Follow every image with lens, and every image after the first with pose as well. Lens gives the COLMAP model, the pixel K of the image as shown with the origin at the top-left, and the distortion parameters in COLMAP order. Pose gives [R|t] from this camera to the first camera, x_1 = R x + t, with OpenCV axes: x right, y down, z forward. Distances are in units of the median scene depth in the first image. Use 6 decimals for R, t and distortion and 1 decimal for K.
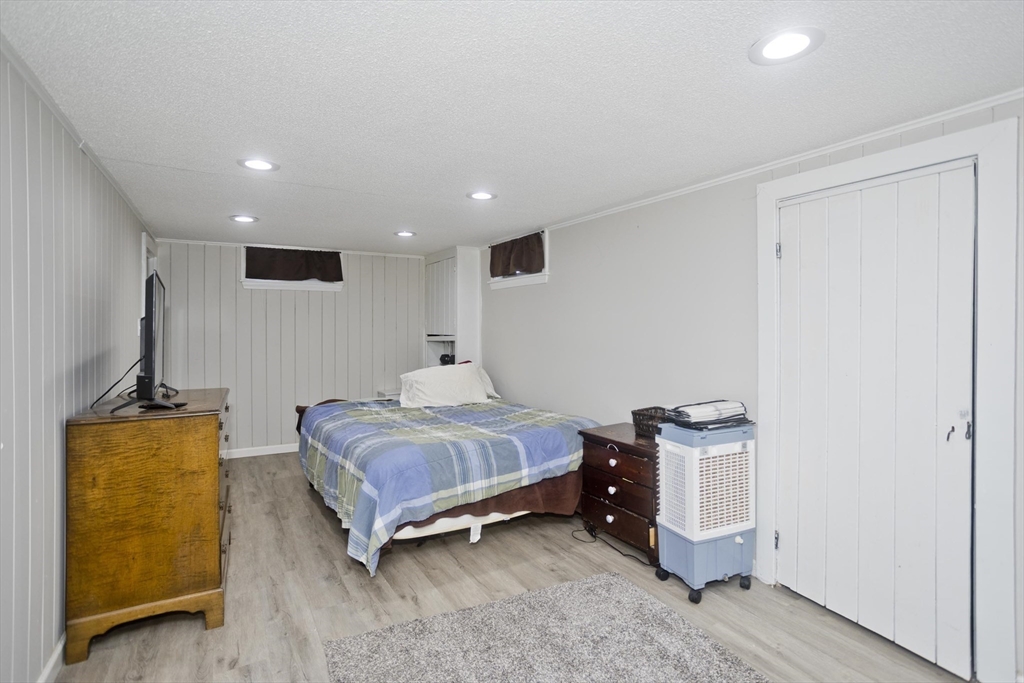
lens RADIAL K [[506.1, 0, 509.7], [0, 506.1, 334.7], [0, 0, 1]] dist [-0.050764, 0.022411]
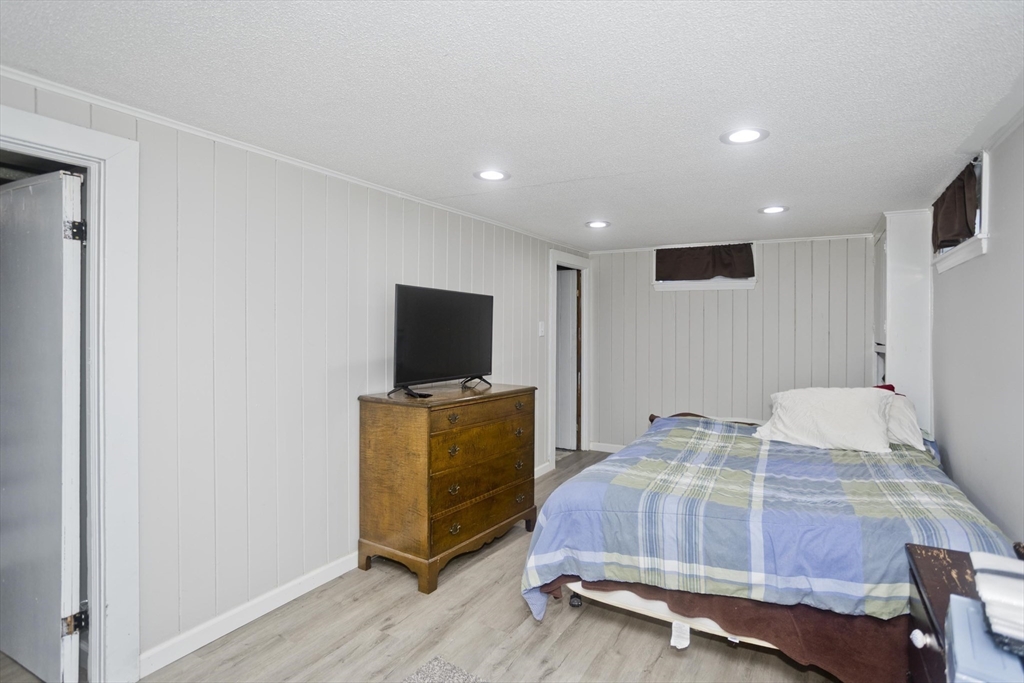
lens RADIAL K [[506.1, 0, 513.0], [0, 506.1, 330.8], [0, 0, 1]] dist [-0.050764, 0.022411]
pose [[0.516640, 0.012964, -0.856105, 0.389422], [-0.021253, 0.999771, 0.002314, -0.016791], [0.855939, 0.016999, 0.516798, 0.449761]]
